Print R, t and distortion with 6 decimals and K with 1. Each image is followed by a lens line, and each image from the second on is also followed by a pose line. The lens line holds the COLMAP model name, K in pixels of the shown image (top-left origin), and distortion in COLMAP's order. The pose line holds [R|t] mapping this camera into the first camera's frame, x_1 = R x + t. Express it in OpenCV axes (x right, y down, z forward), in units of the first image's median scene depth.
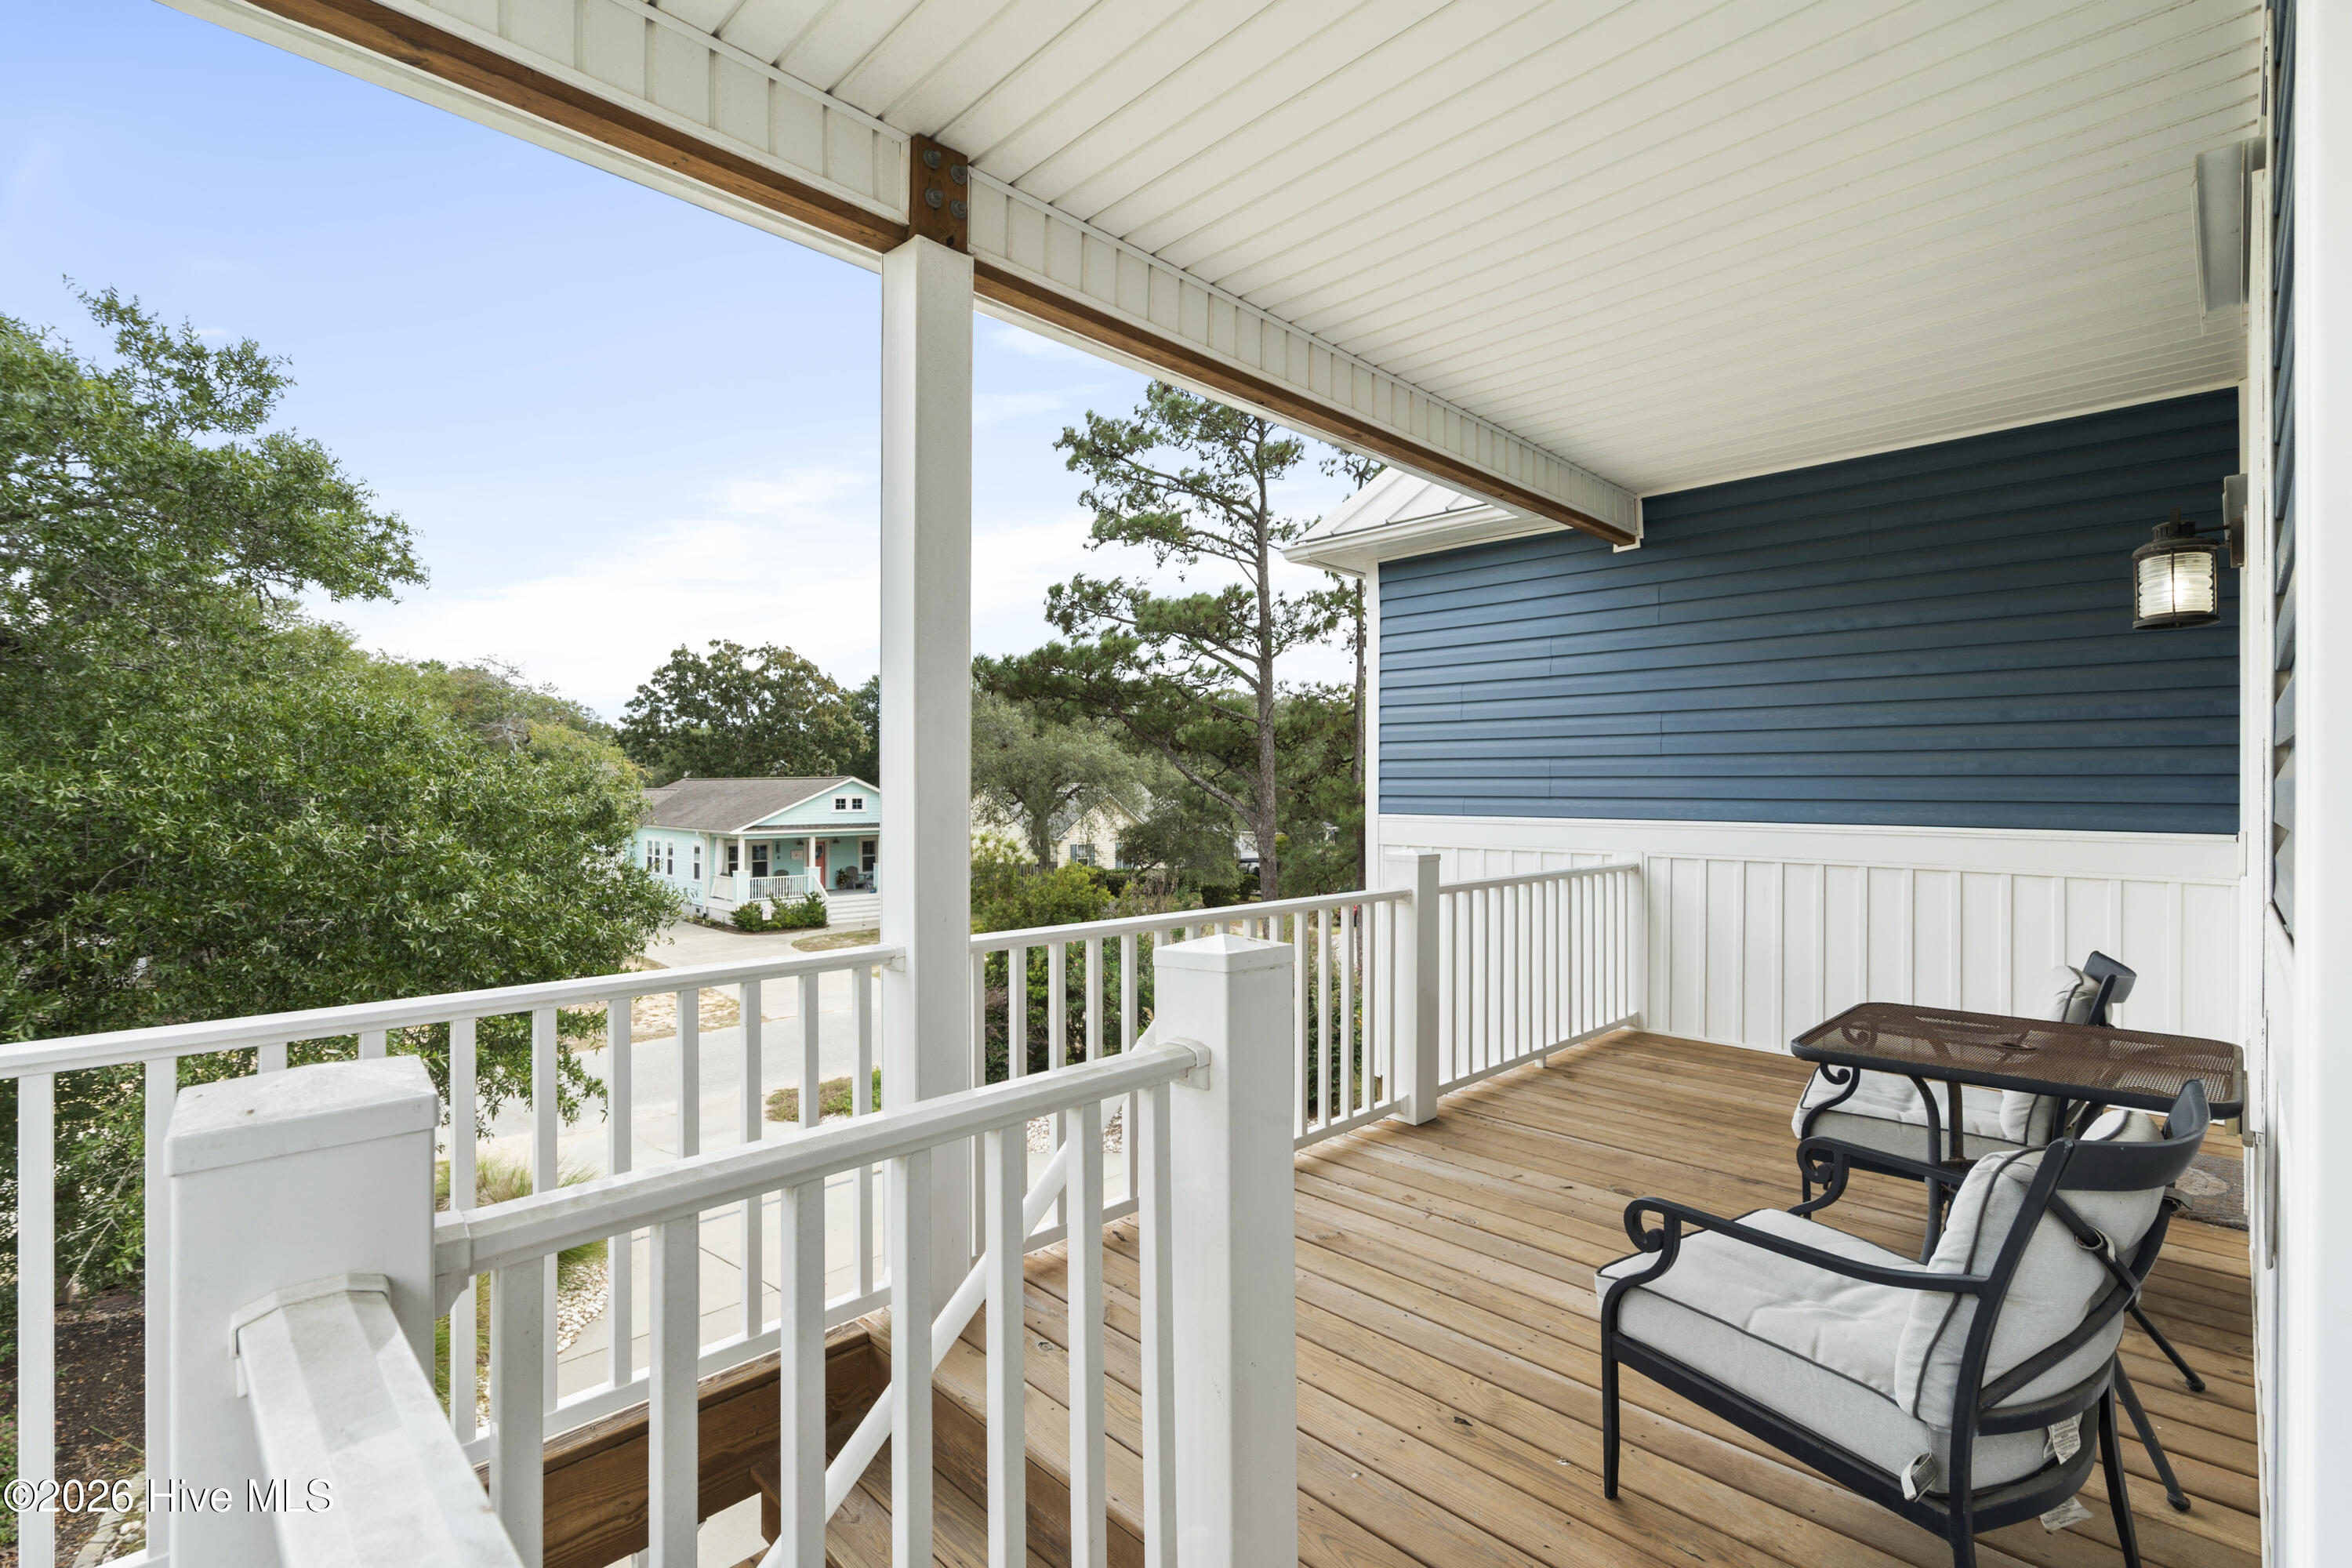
lens RADIAL K [[1059.2, 0, 1181.4], [0, 1059.2, 788.4], [0, 0, 1]] dist [-0.000082, -0.000035]
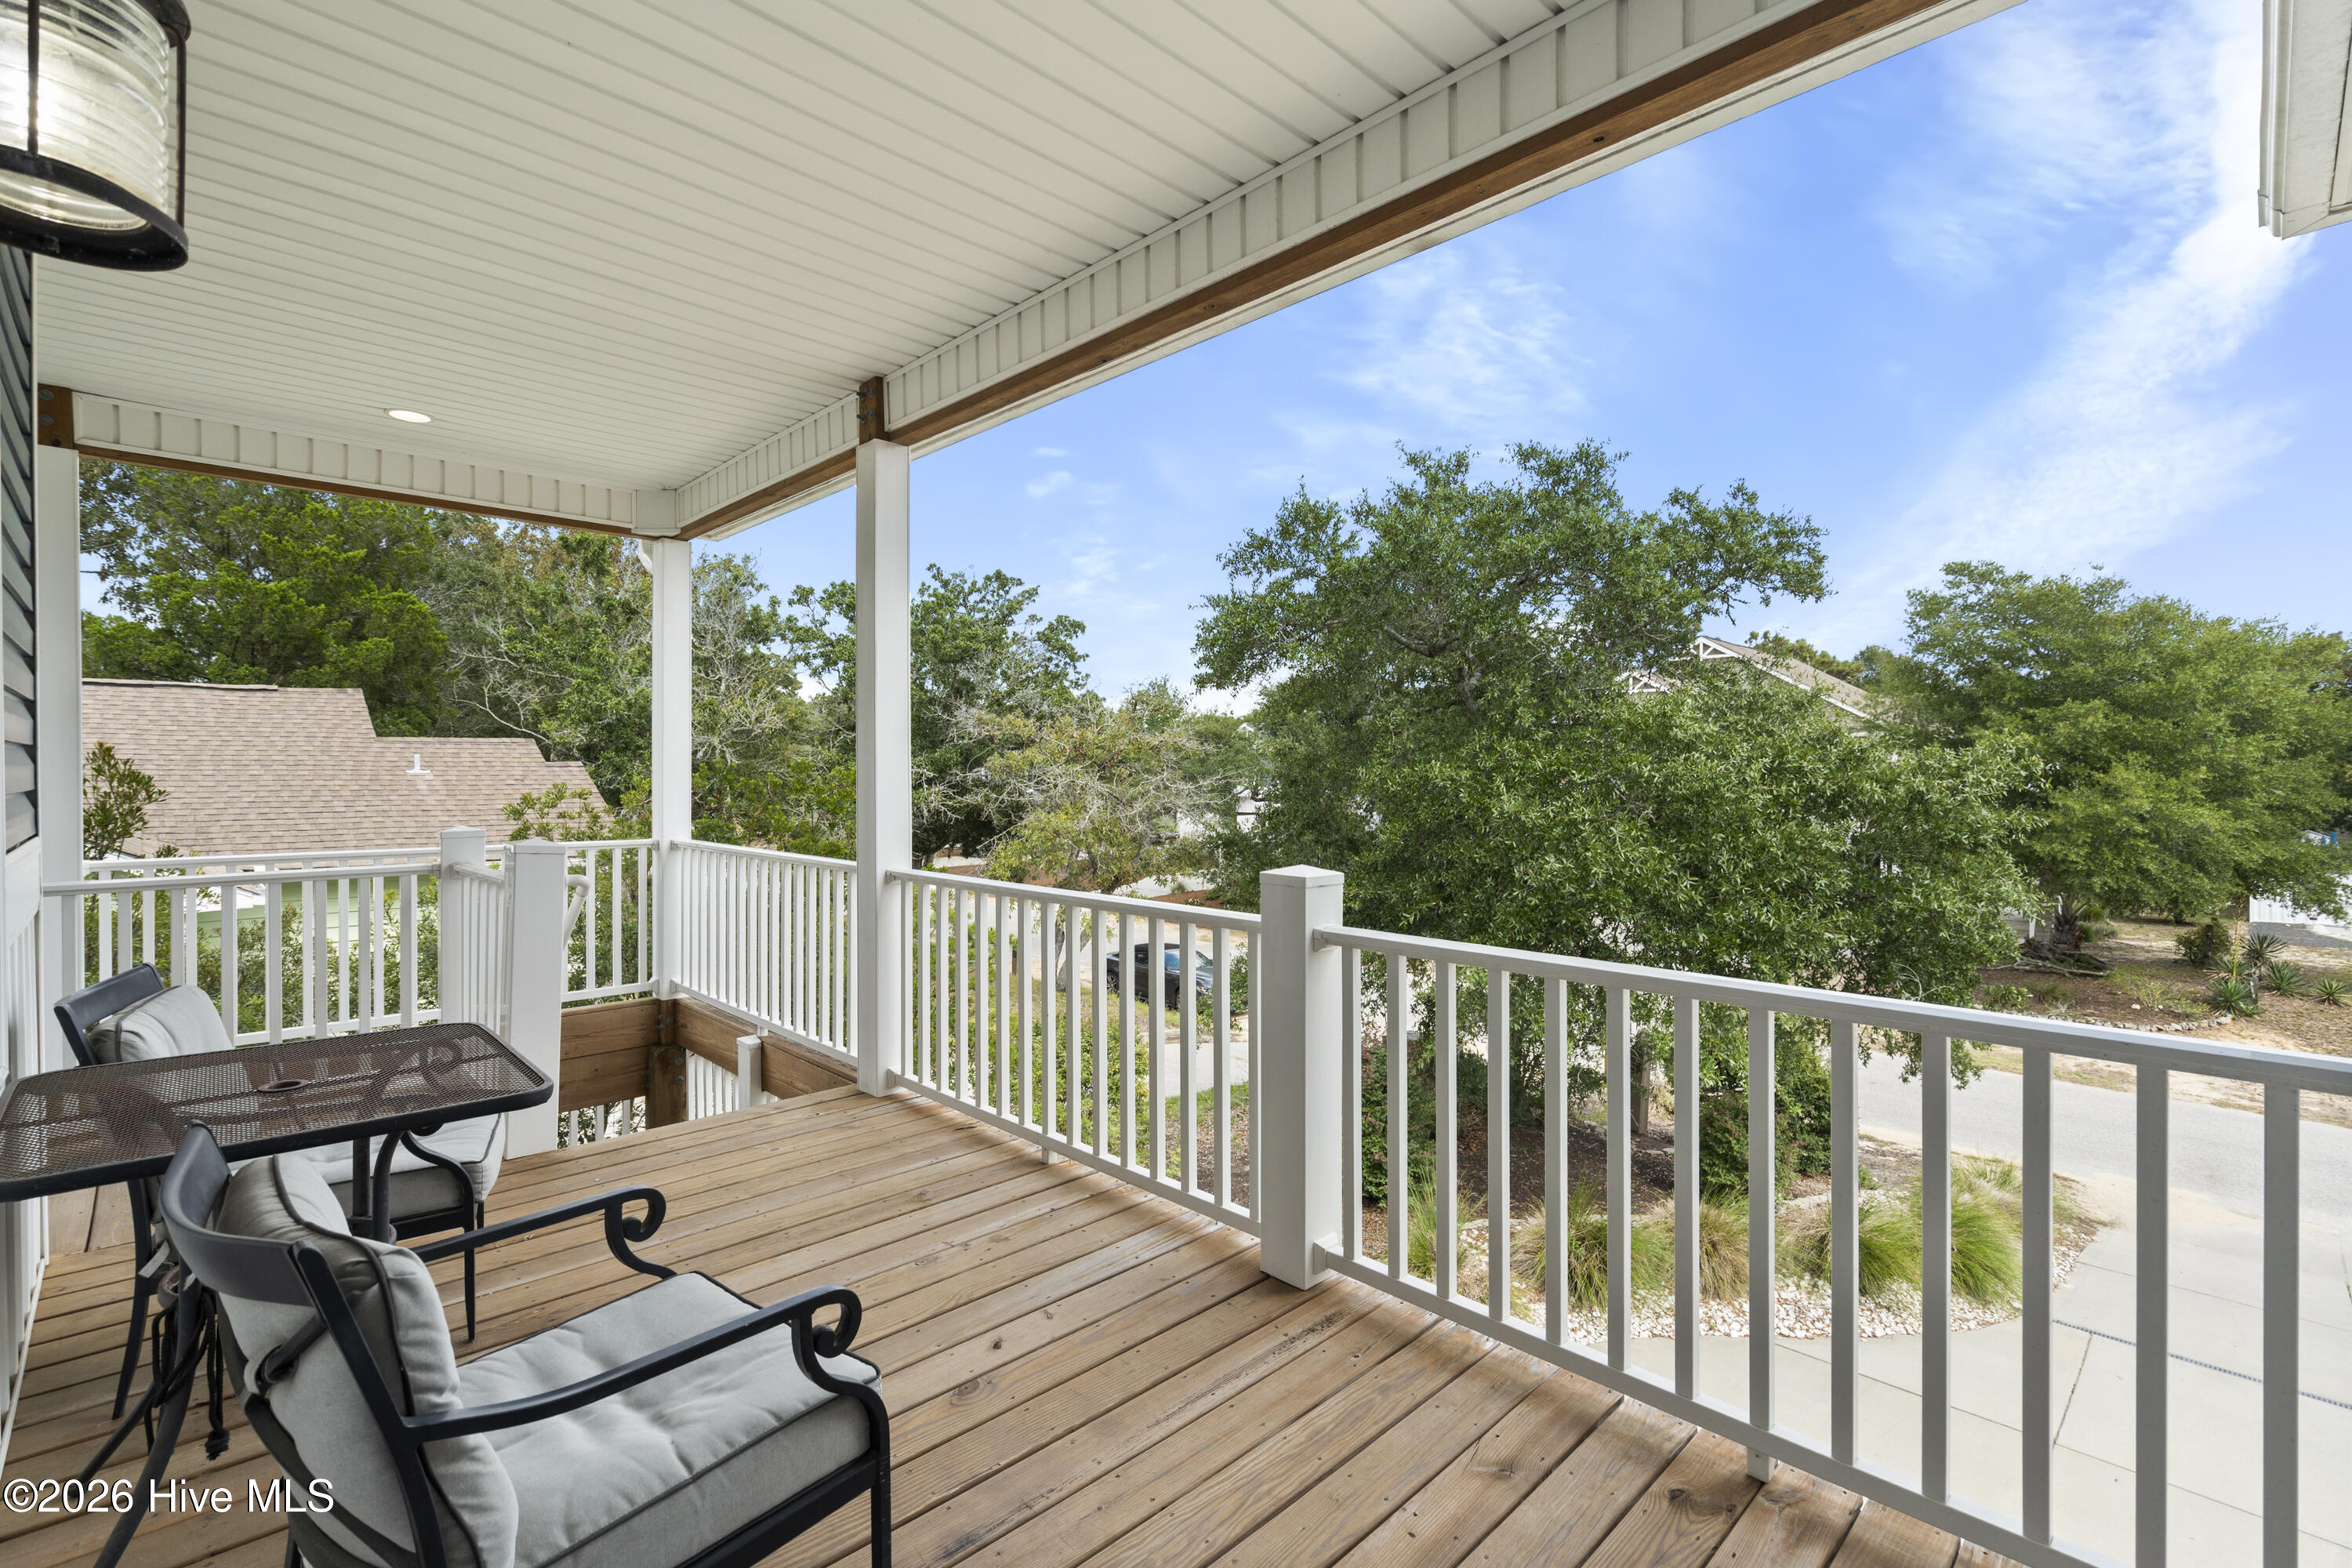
lens RADIAL K [[1059.2, 0, 1181.4], [0, 1059.2, 788.4], [0, 0, 1]] dist [-0.000082, -0.000035]
pose [[-0.018068, 0.013738, -0.999742, 1.039254], [-0.006477, 0.999883, 0.013857, 0.003376], [0.999816, 0.006726, -0.017977, 1.119232]]
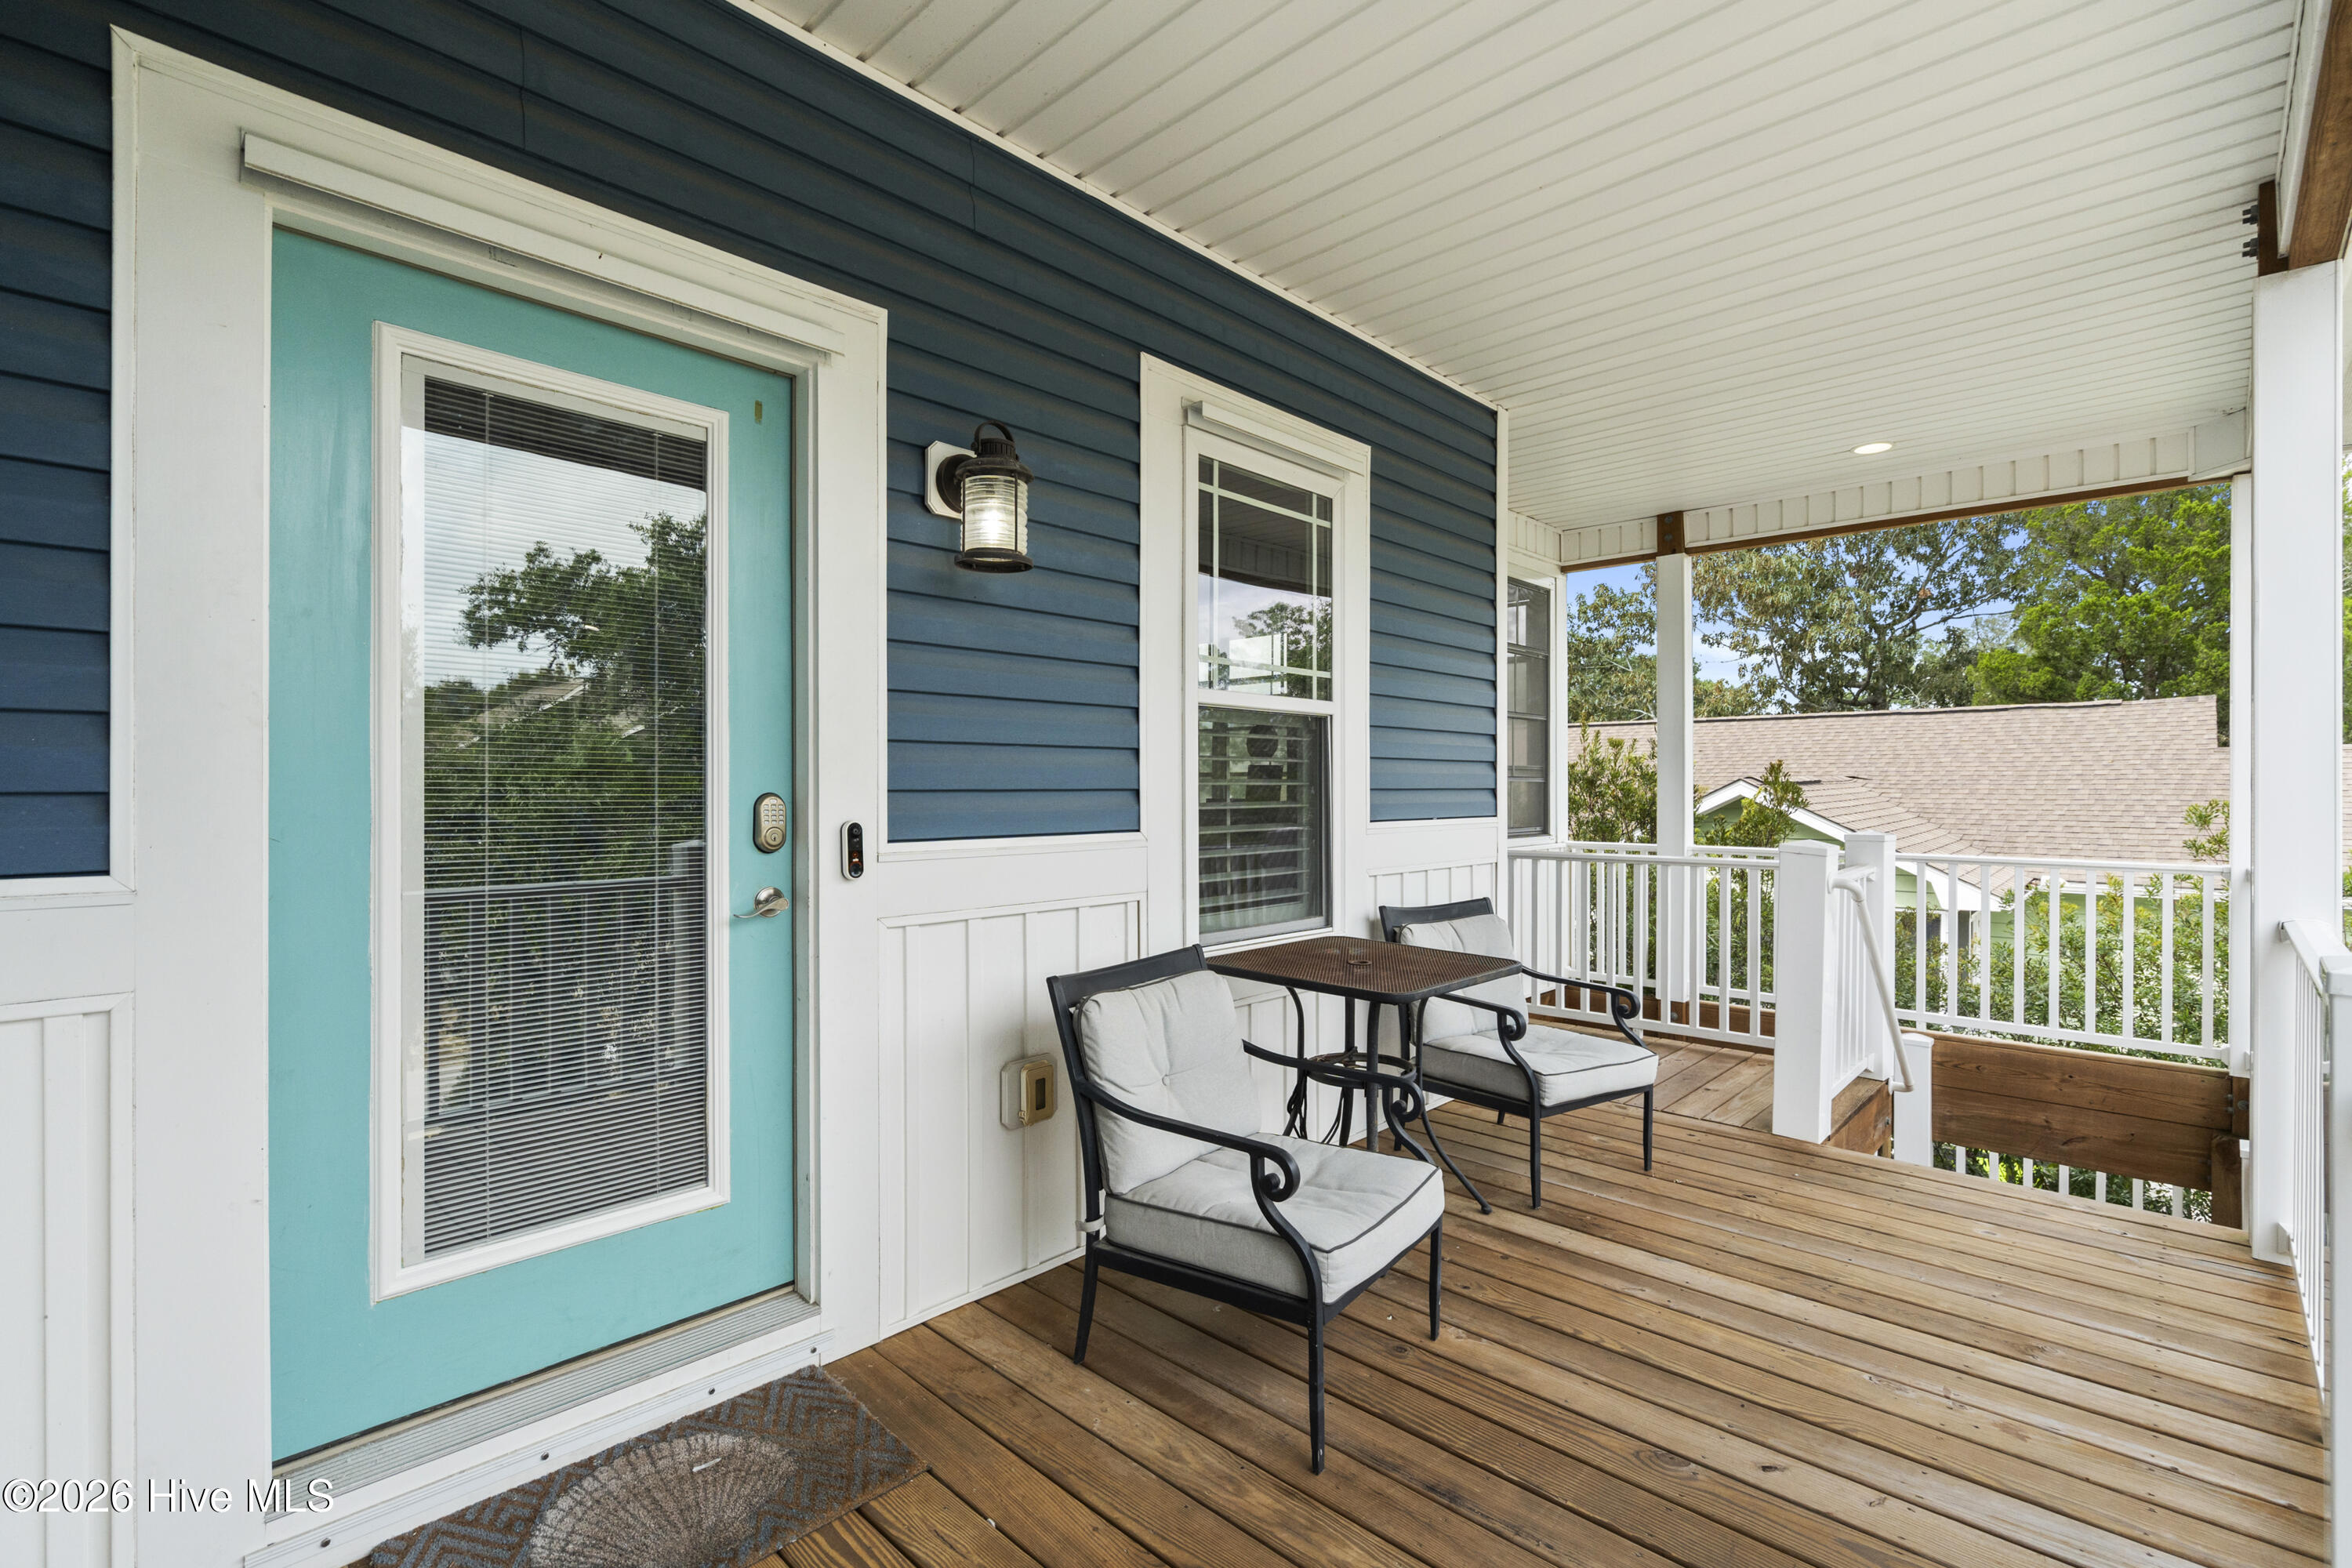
lens RADIAL K [[1059.2, 0, 1181.4], [0, 1059.2, 788.4], [0, 0, 1]] dist [-0.000082, -0.000035]
pose [[-0.999696, -0.002916, -0.024473, 0.685693], [-0.003054, 0.999979, 0.005630, 0.014546], [0.024456, 0.005703, -0.999685, 1.535089]]
